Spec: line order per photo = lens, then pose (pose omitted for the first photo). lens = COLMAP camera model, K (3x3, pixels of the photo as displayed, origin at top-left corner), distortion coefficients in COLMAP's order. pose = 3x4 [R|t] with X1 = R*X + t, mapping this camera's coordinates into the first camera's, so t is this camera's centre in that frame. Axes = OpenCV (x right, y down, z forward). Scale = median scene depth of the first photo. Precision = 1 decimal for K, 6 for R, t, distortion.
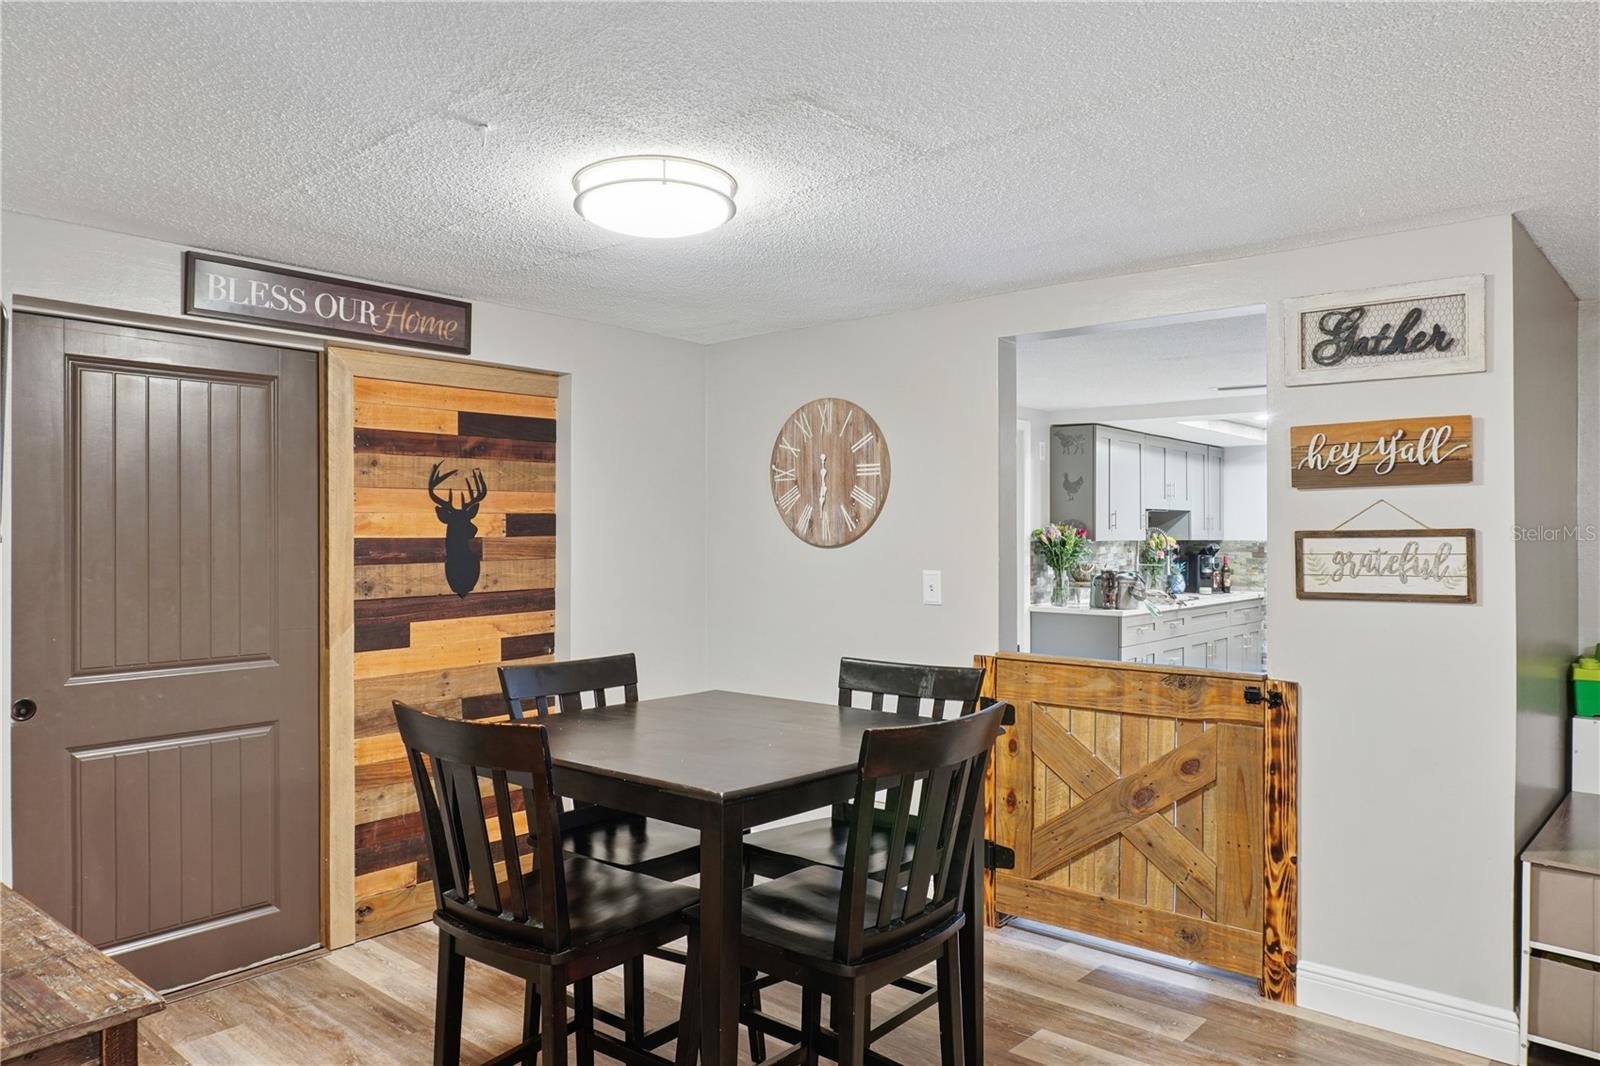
lens RADIAL K [[1084.6, 0, 803.7], [0, 1084.6, 524.8], [0, 0, 1]] dist [-0.054873, 0.046257]
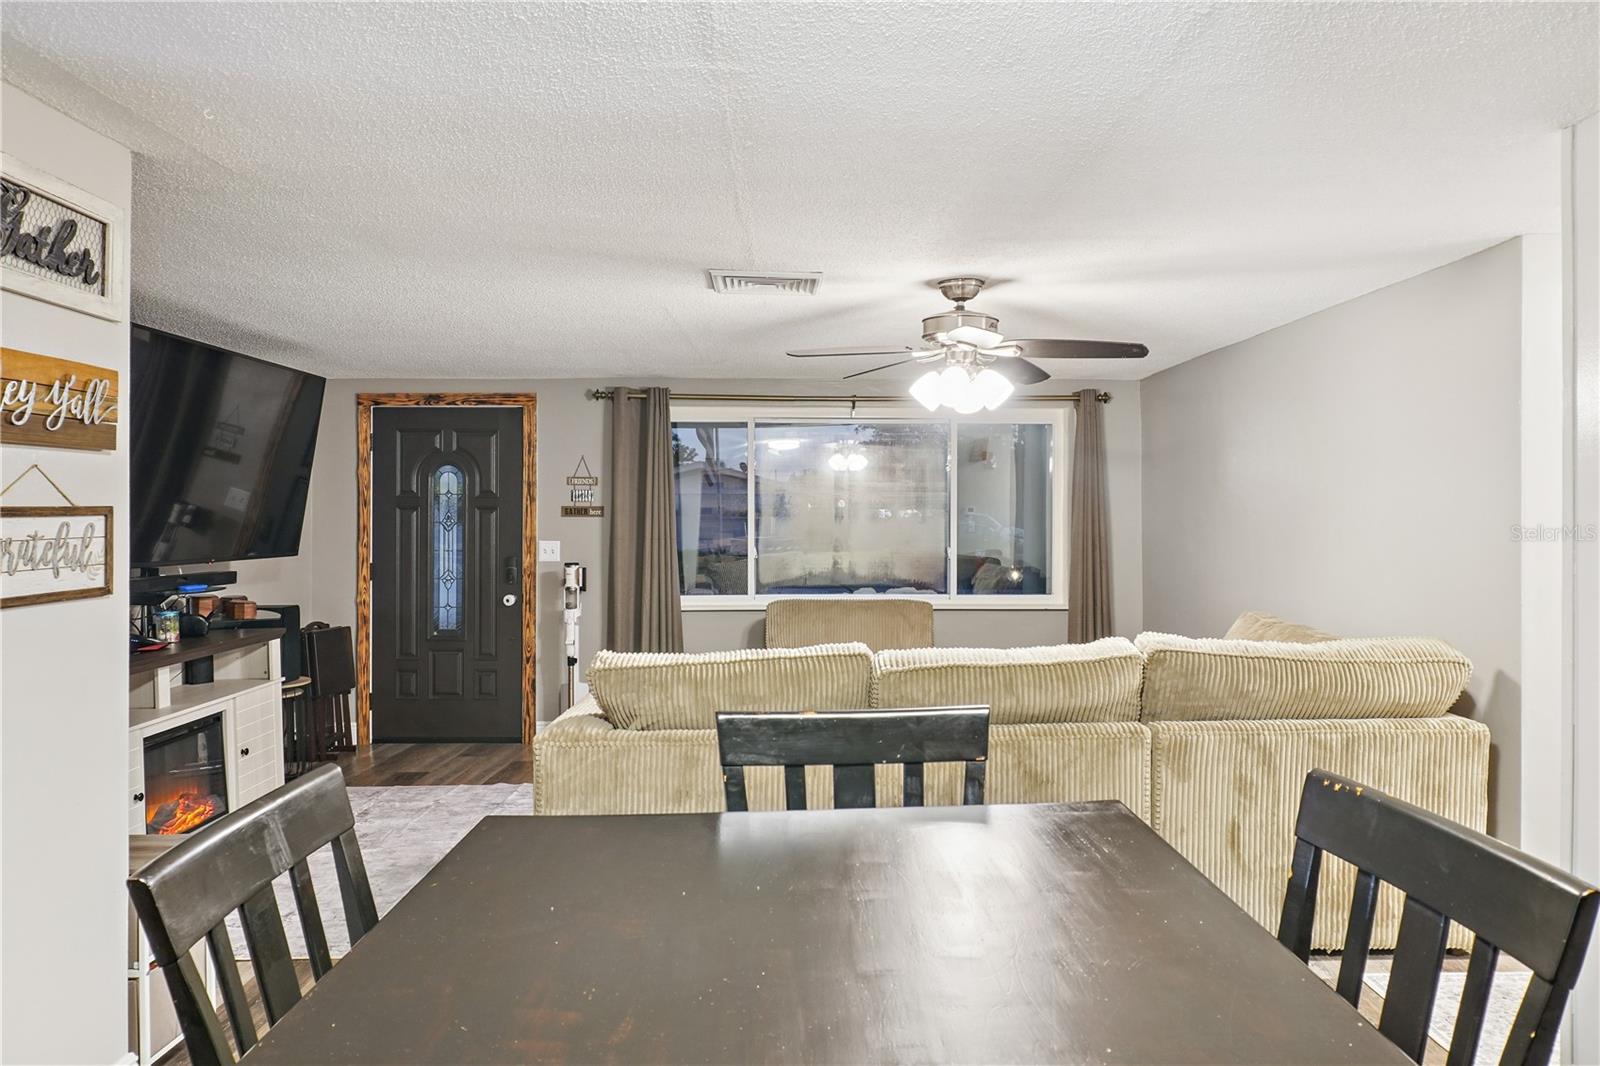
lens RADIAL K [[1080.9, 0, 811.1], [0, 1080.9, 516.2], [0, 0, 1]] dist [-0.028893, 0.002949]
pose [[-0.657680, 0.001967, 0.753295, -0.347828], [-0.002709, 0.999984, -0.004977, 0.013471], [-0.753293, -0.005314, -0.657664, 1.079942]]
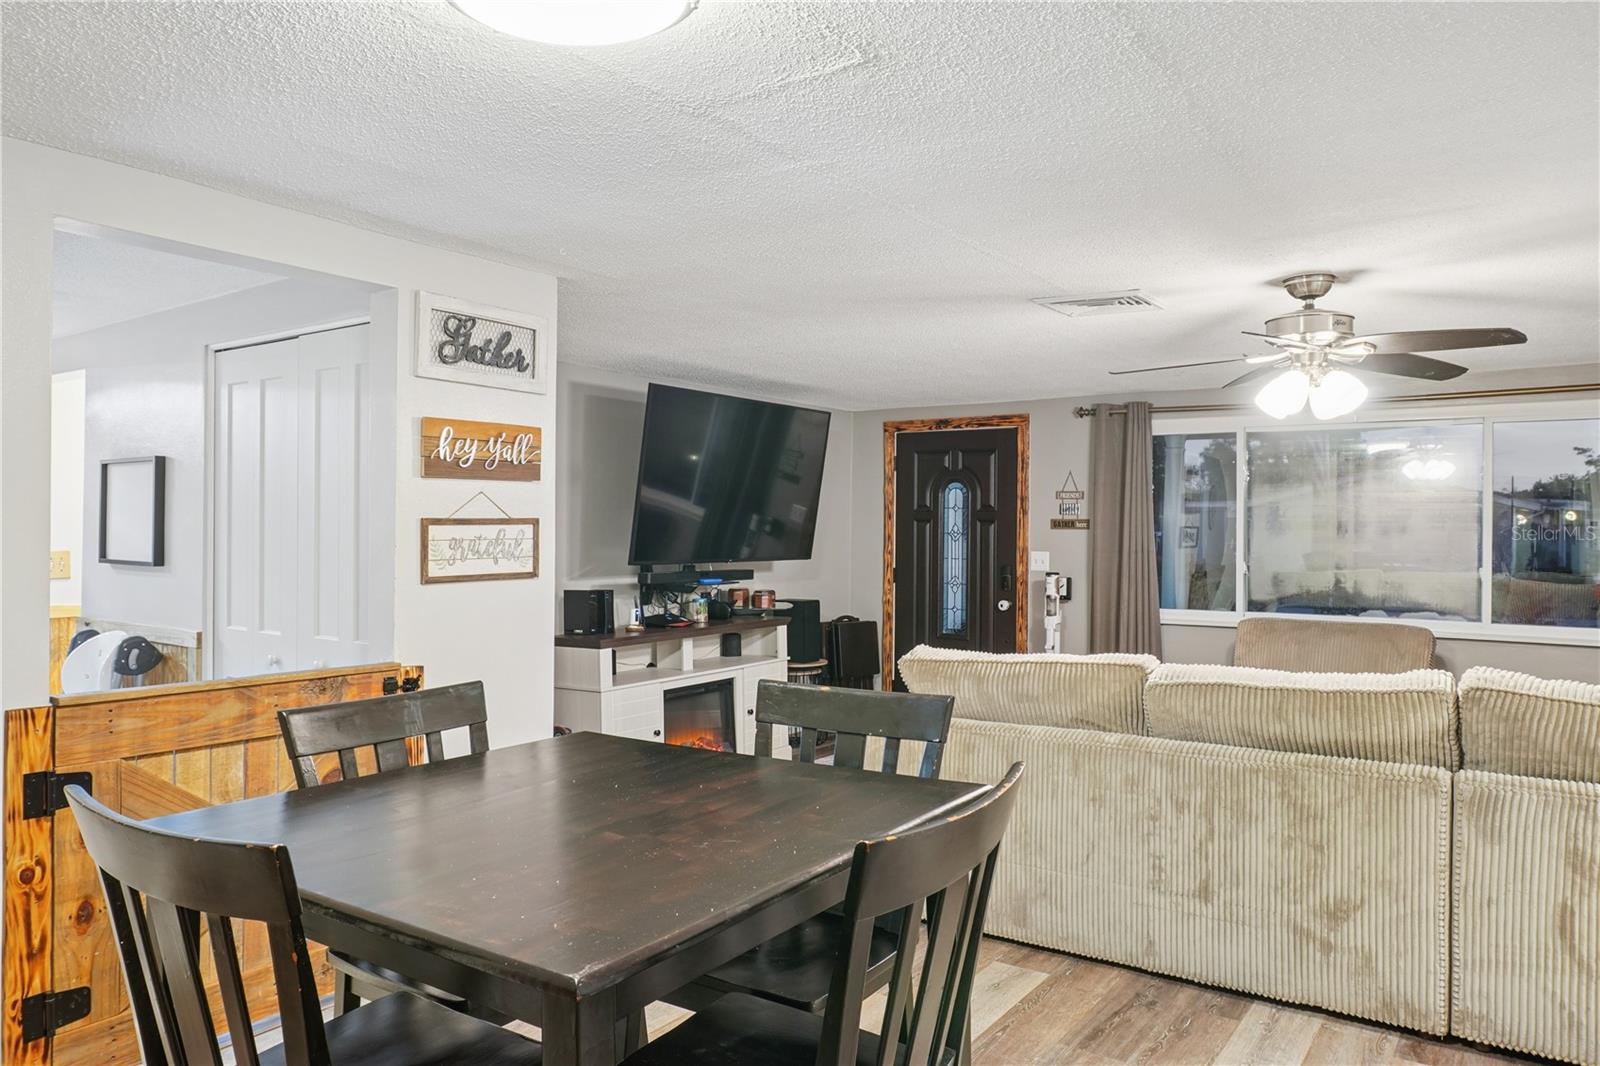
lens RADIAL K [[1084.6, 0, 803.7], [0, 1084.6, 524.8], [0, 0, 1]] dist [-0.054873, 0.046257]
pose [[-0.088375, 0.003053, 0.996083, -0.631957], [-0.012289, 0.999916, -0.004155, 0.012258], [-0.996011, -0.012608, -0.088330, 0.761505]]
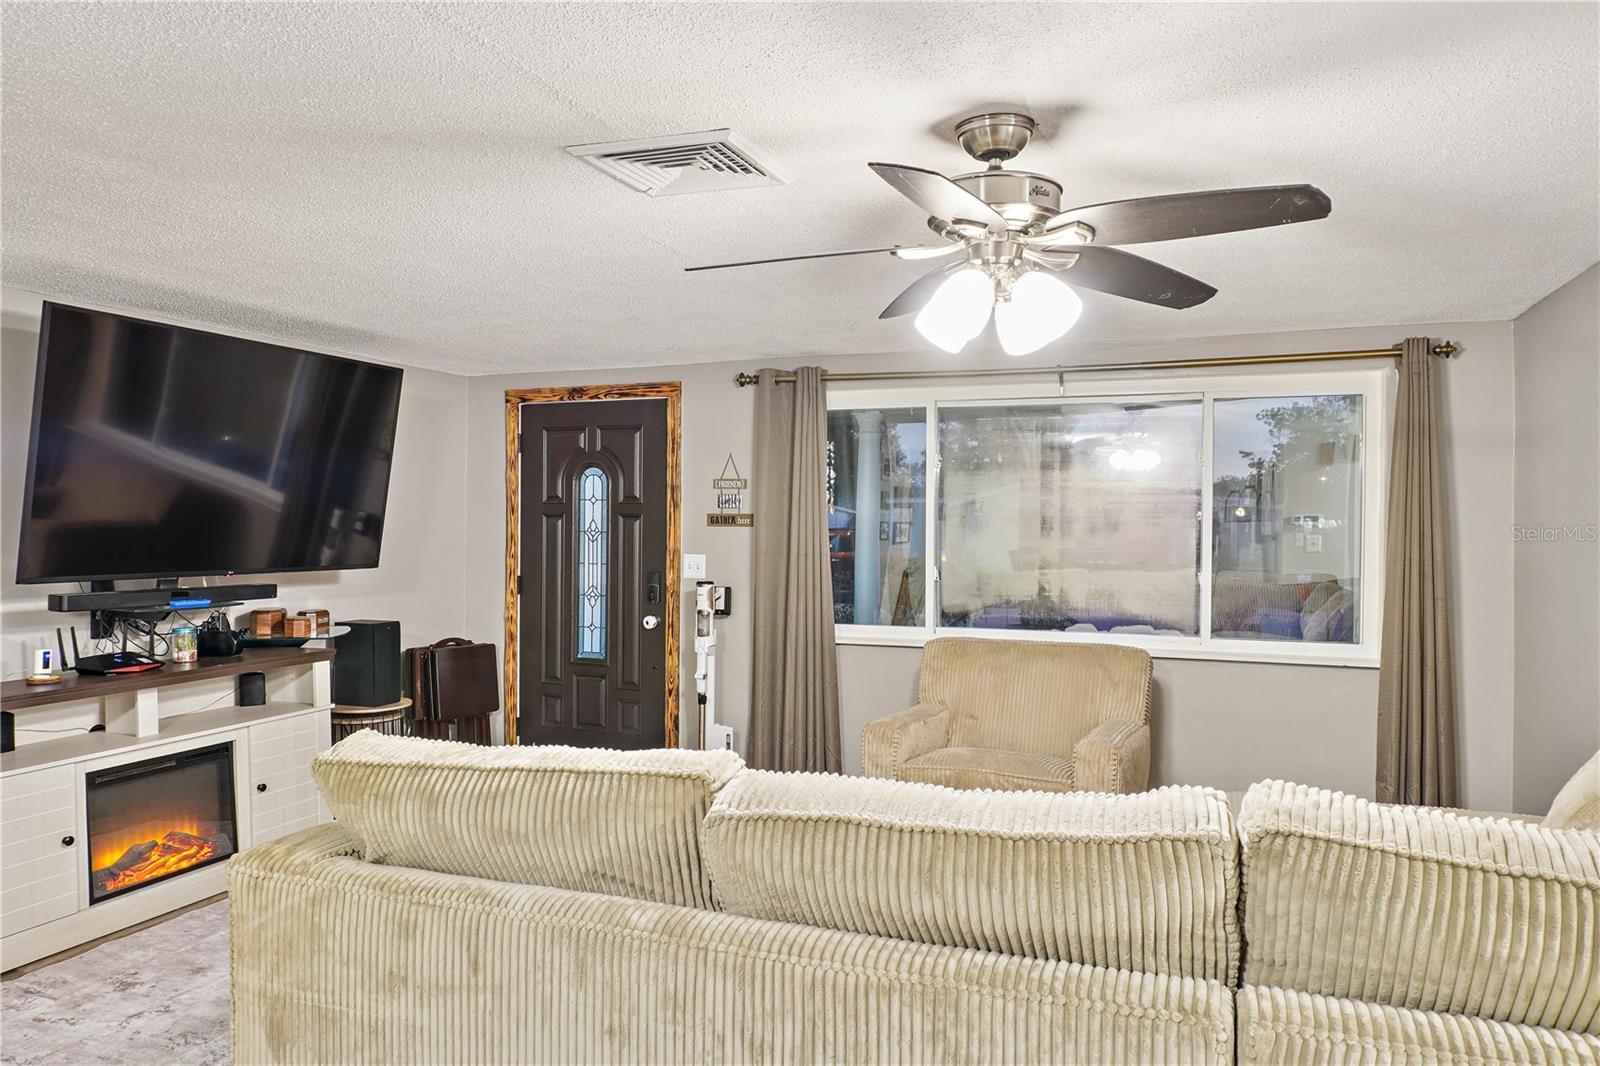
lens RADIAL K [[1059.7, 0, 800.0], [0, 1059.7, 533.0], [0, 0, 1]] dist [-0.039521, 0.033218]
pose [[-0.316761, -0.008356, 0.948469, -0.145183], [-0.010849, 0.999928, 0.005186, 0.005869], [-0.948443, -0.008647, -0.316829, 0.456032]]
